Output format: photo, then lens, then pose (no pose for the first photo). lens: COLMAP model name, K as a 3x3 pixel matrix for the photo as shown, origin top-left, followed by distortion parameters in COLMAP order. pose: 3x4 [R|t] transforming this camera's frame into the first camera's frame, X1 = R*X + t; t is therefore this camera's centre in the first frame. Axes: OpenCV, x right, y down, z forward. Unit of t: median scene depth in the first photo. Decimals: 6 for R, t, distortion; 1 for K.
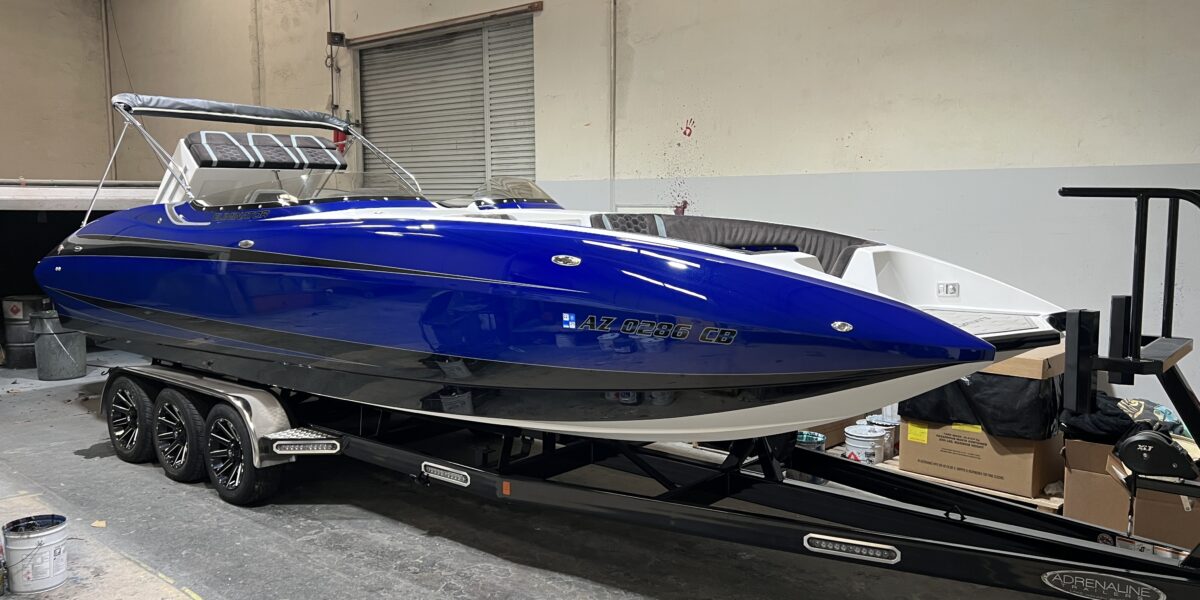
lens RADIAL K [[898.5, 0, 600.0], [0, 898.5, 300.0], [0, 0, 1]] dist [0.061089, -0.063983]
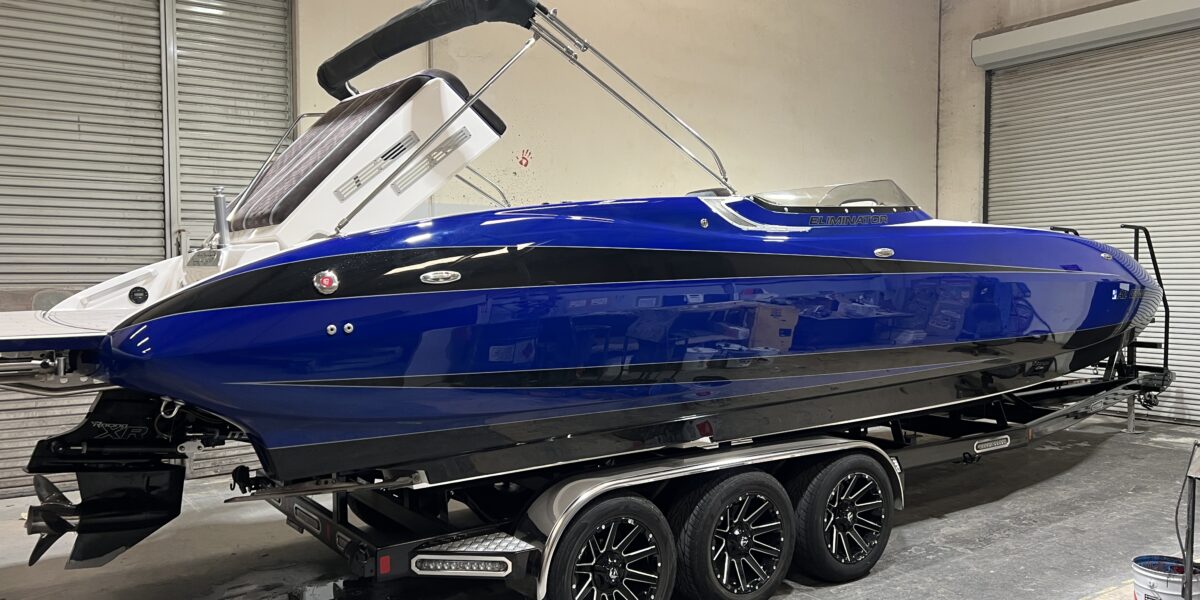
lens RADIAL K [[898.1, 0, 593.8], [0, 898.1, 304.9], [0, 0, 1]] dist [0.064262, -0.068892]
pose [[0.249794, -0.037238, 0.967583, -1.223457], [0.103669, 0.994545, 0.011512, -0.048502], [-0.962733, 0.097433, 0.252292, 0.997132]]
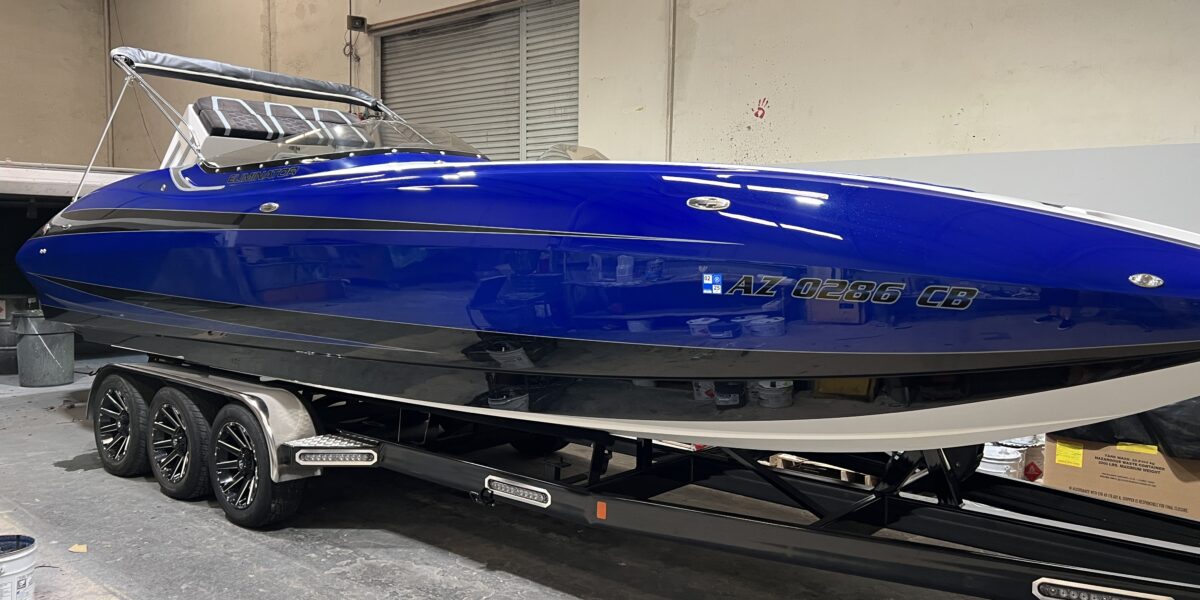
lens RADIAL K [[898.1, 0, 593.8], [0, 898.1, 304.9], [0, 0, 1]] dist [0.064262, -0.068892]
pose [[0.999878, 0.015598, -0.000536, -0.089656], [-0.015607, 0.999426, -0.030059, 0.043898], [0.000067, 0.030064, 0.999548, 0.173337]]
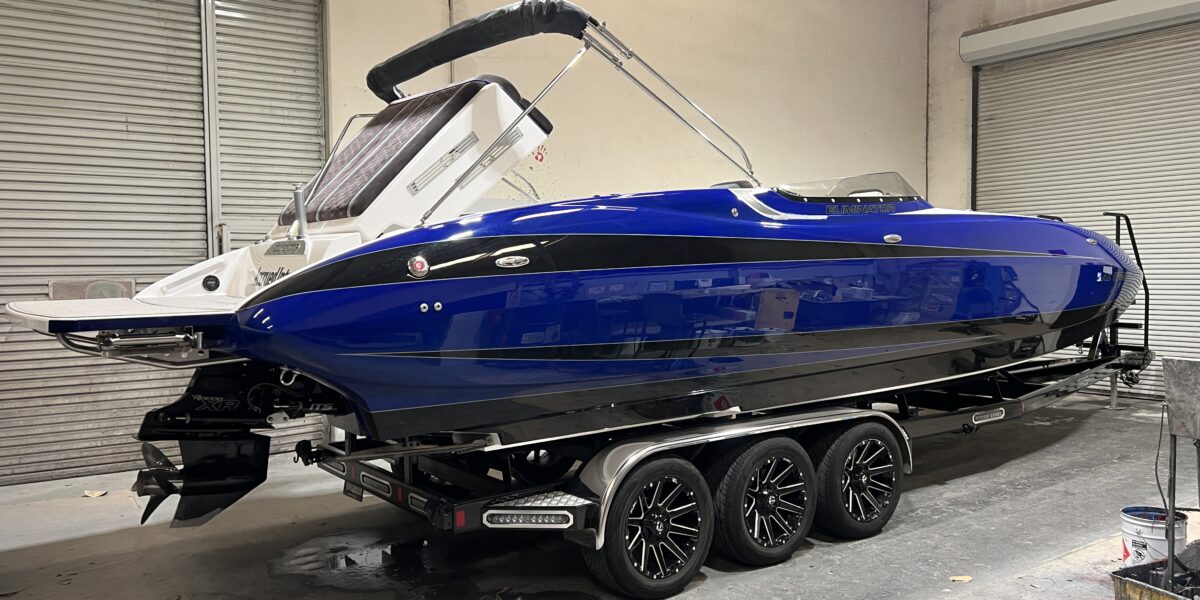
lens RADIAL K [[898.7, 0, 591.8], [0, 898.7, 299.6], [0, 0, 1]] dist [0.067167, -0.072206]
pose [[0.233183, -0.040952, 0.971570, -1.307788], [0.112560, 0.993534, 0.014862, -0.045695], [-0.965896, 0.105894, 0.236285, 1.028214]]
